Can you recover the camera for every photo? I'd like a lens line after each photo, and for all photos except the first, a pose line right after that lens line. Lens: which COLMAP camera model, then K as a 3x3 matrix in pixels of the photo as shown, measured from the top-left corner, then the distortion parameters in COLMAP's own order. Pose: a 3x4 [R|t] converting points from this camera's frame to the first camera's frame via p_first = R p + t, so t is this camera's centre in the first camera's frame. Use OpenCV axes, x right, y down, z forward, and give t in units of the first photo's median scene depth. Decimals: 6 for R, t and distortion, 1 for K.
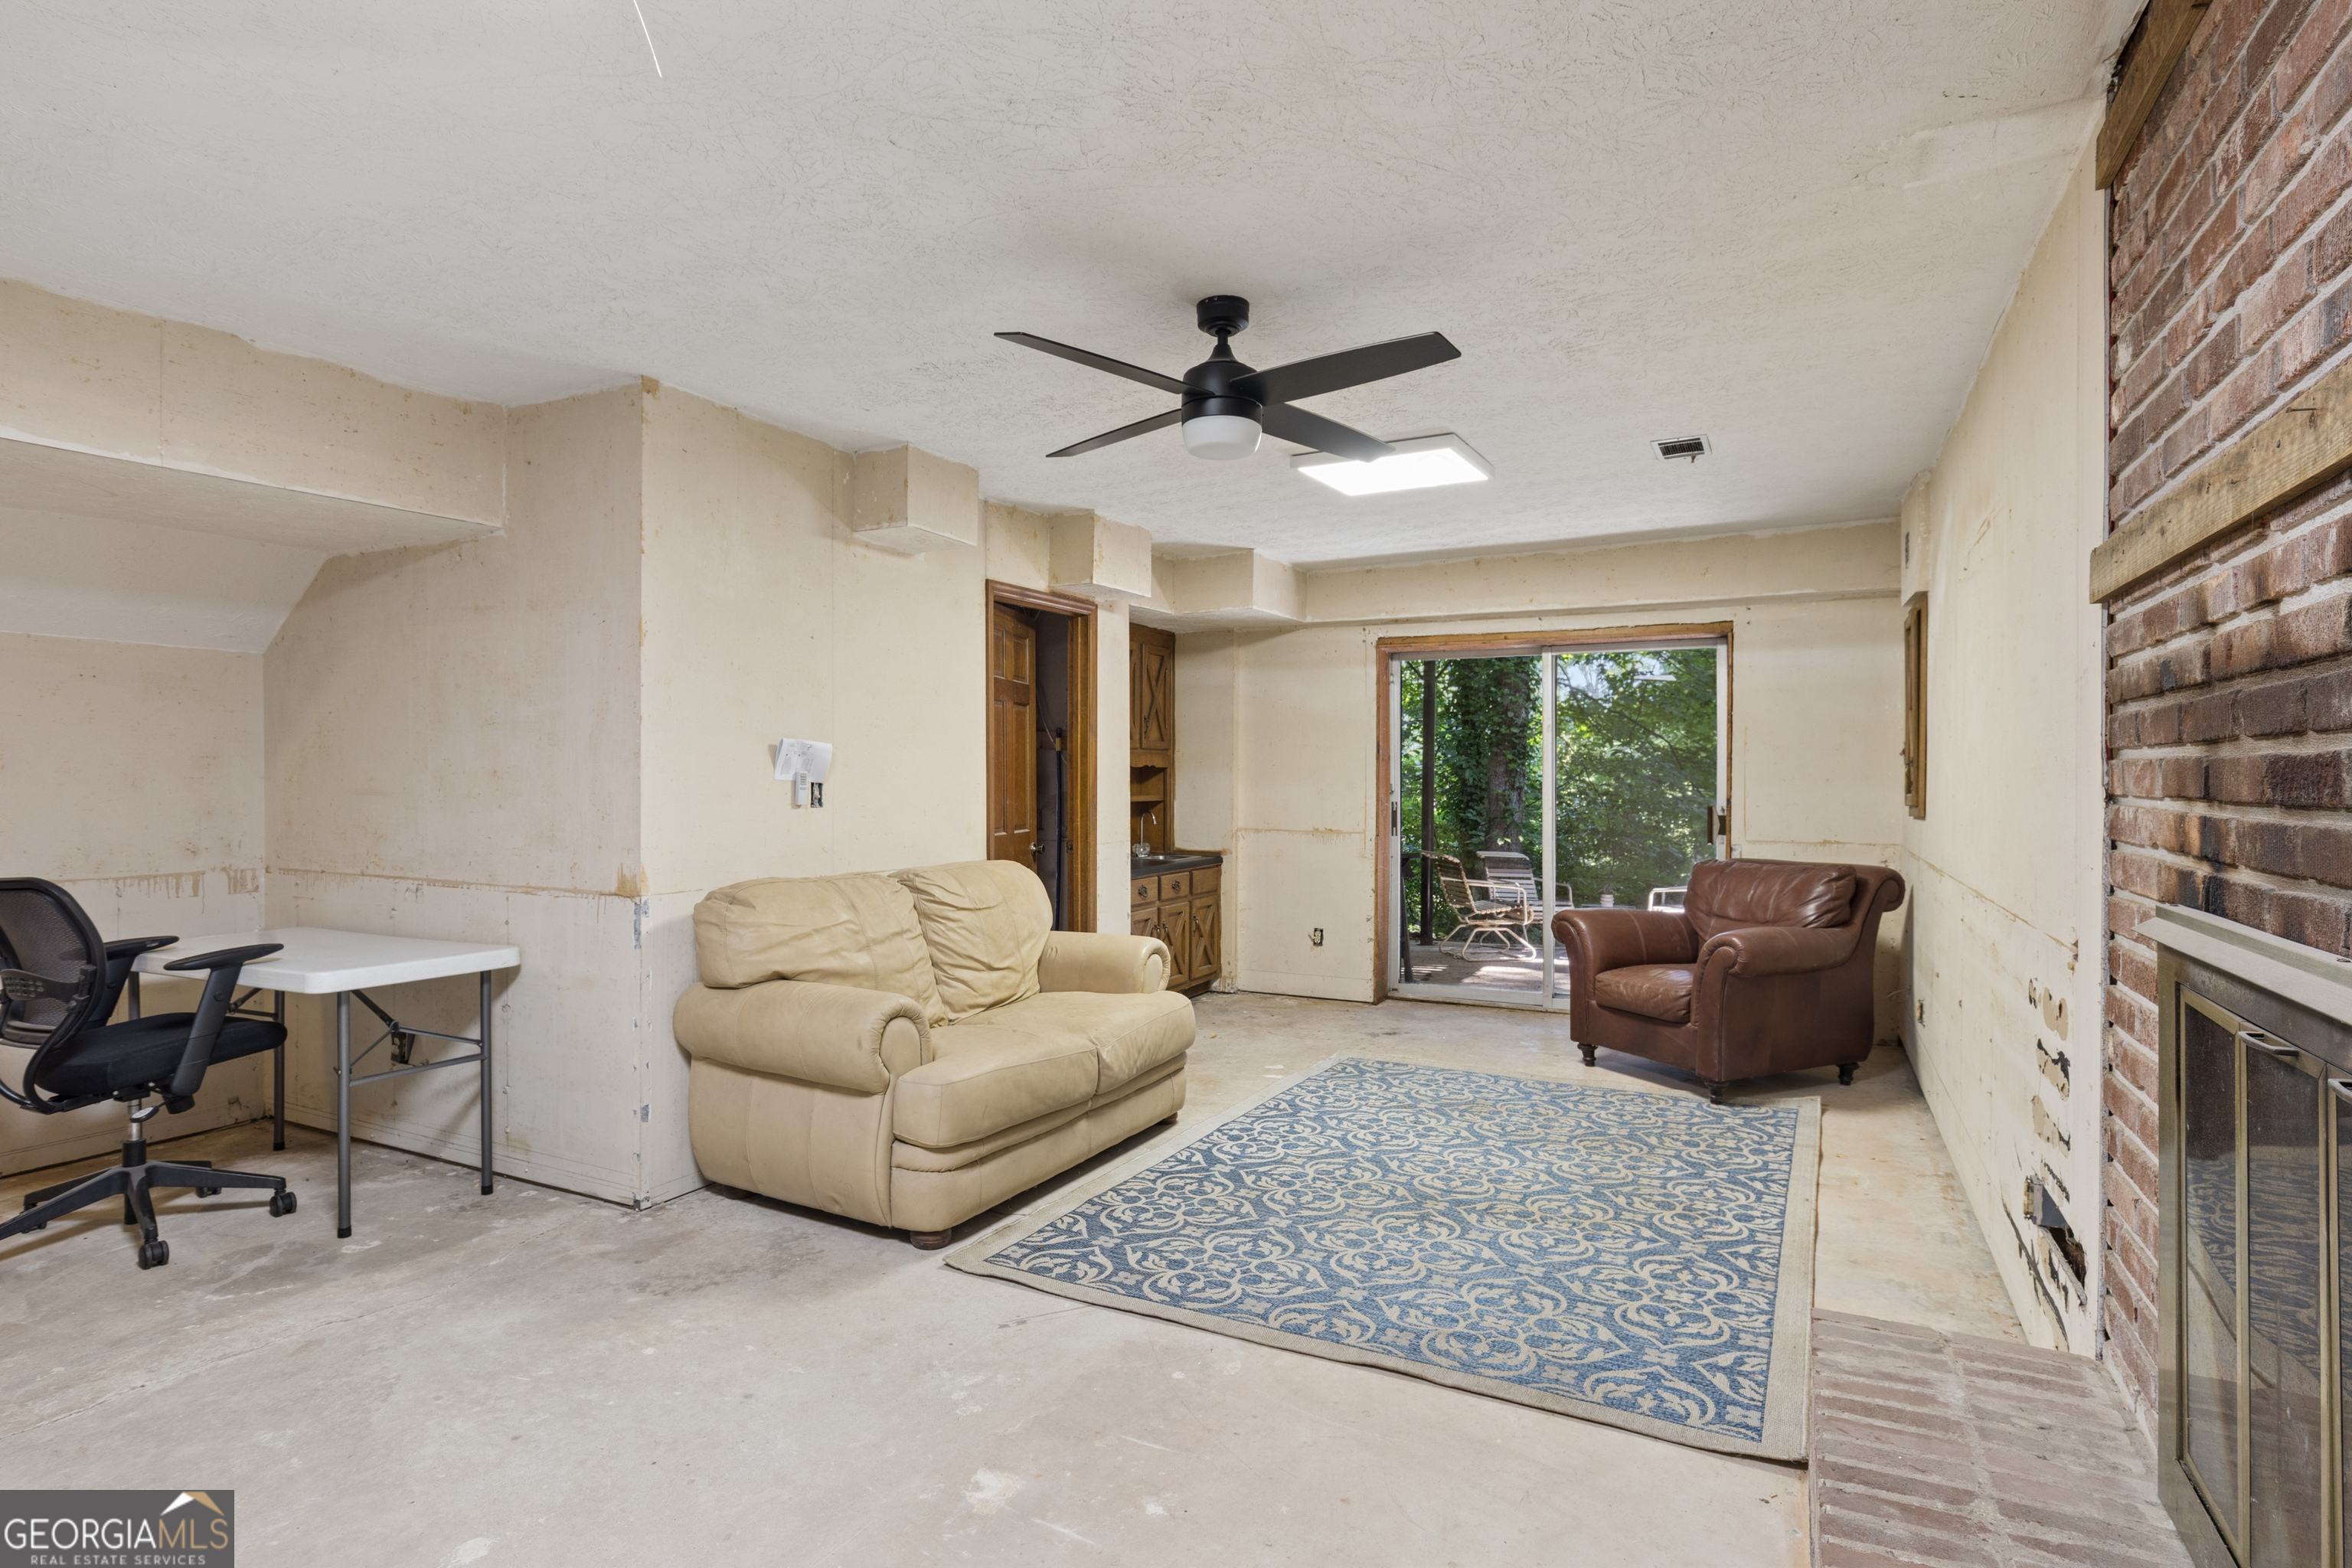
lens RADIAL K [[1217.0, 0, 1176.0], [0, 1217.0, 784.0], [0, 0, 1]] dist [-0.000861, -0.000179]
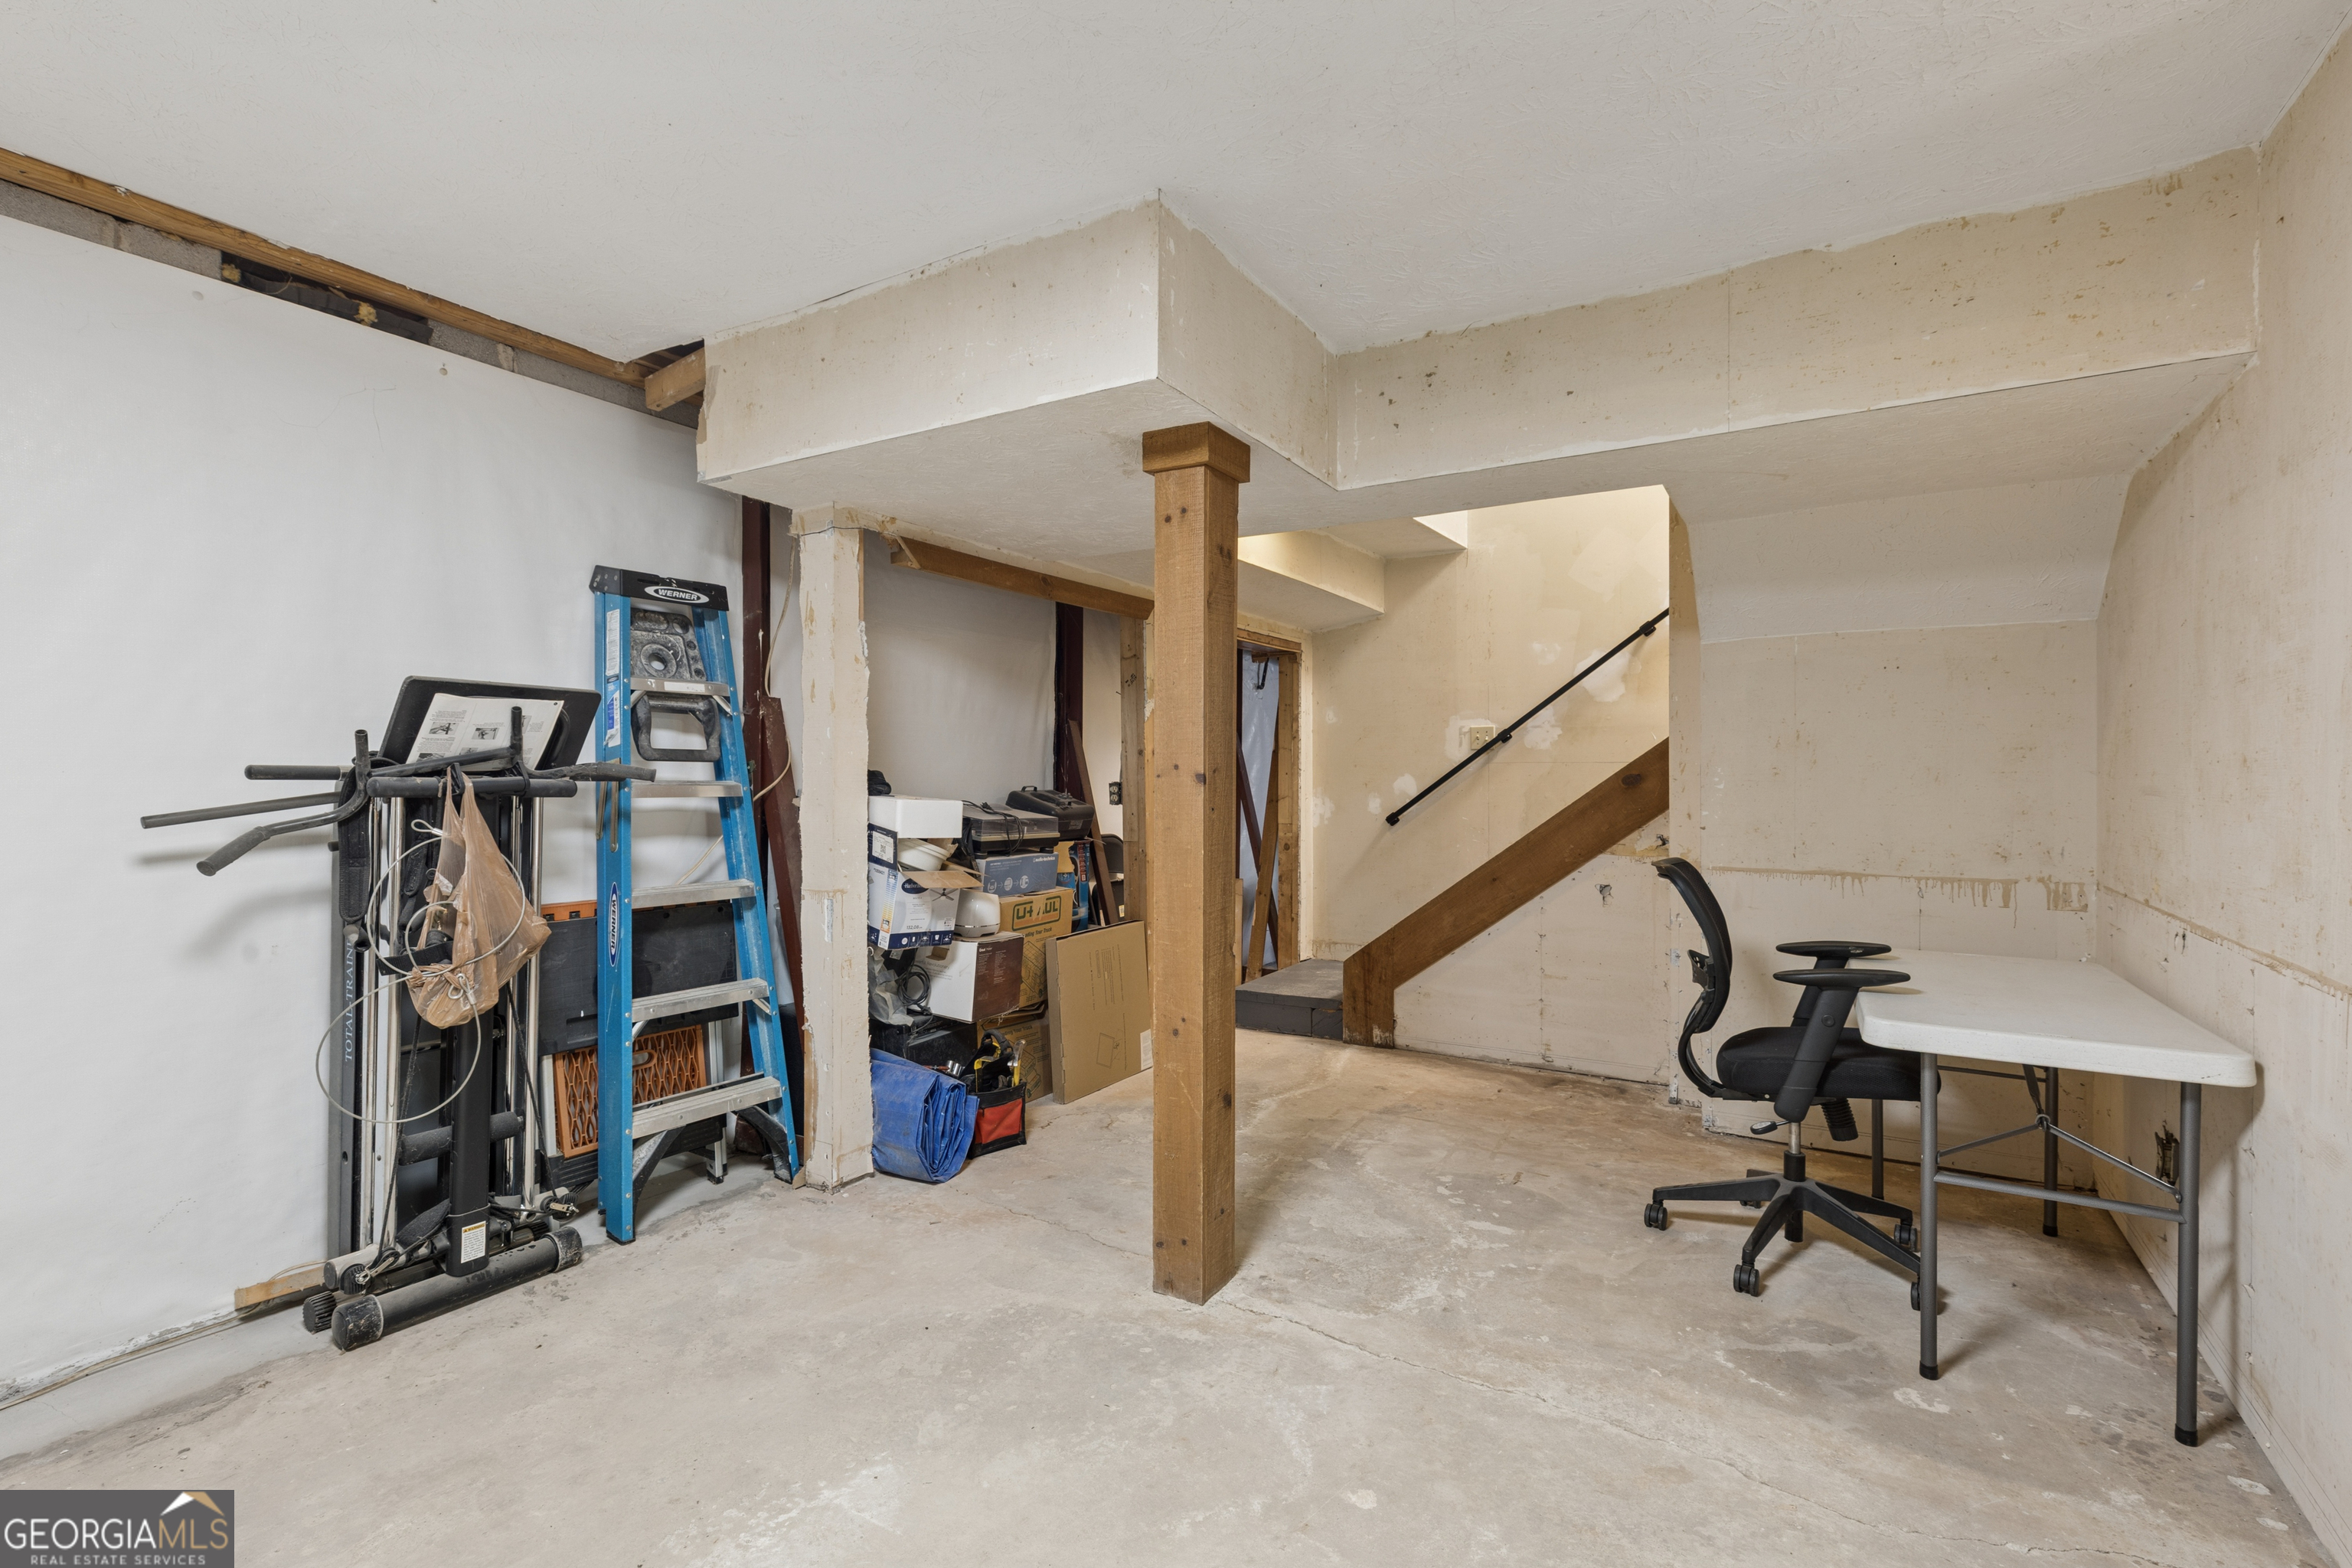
lens RADIAL K [[1085.0, 0, 1158.2], [0, 1085.0, 782.5], [0, 0, 1]] dist [0.007007, -0.000765]
pose [[-0.060283, 0.006379, -0.998161, 0.018131], [-0.008869, 0.999937, 0.006926, 0.002846], [0.998142, 0.009271, -0.060223, 0.554848]]
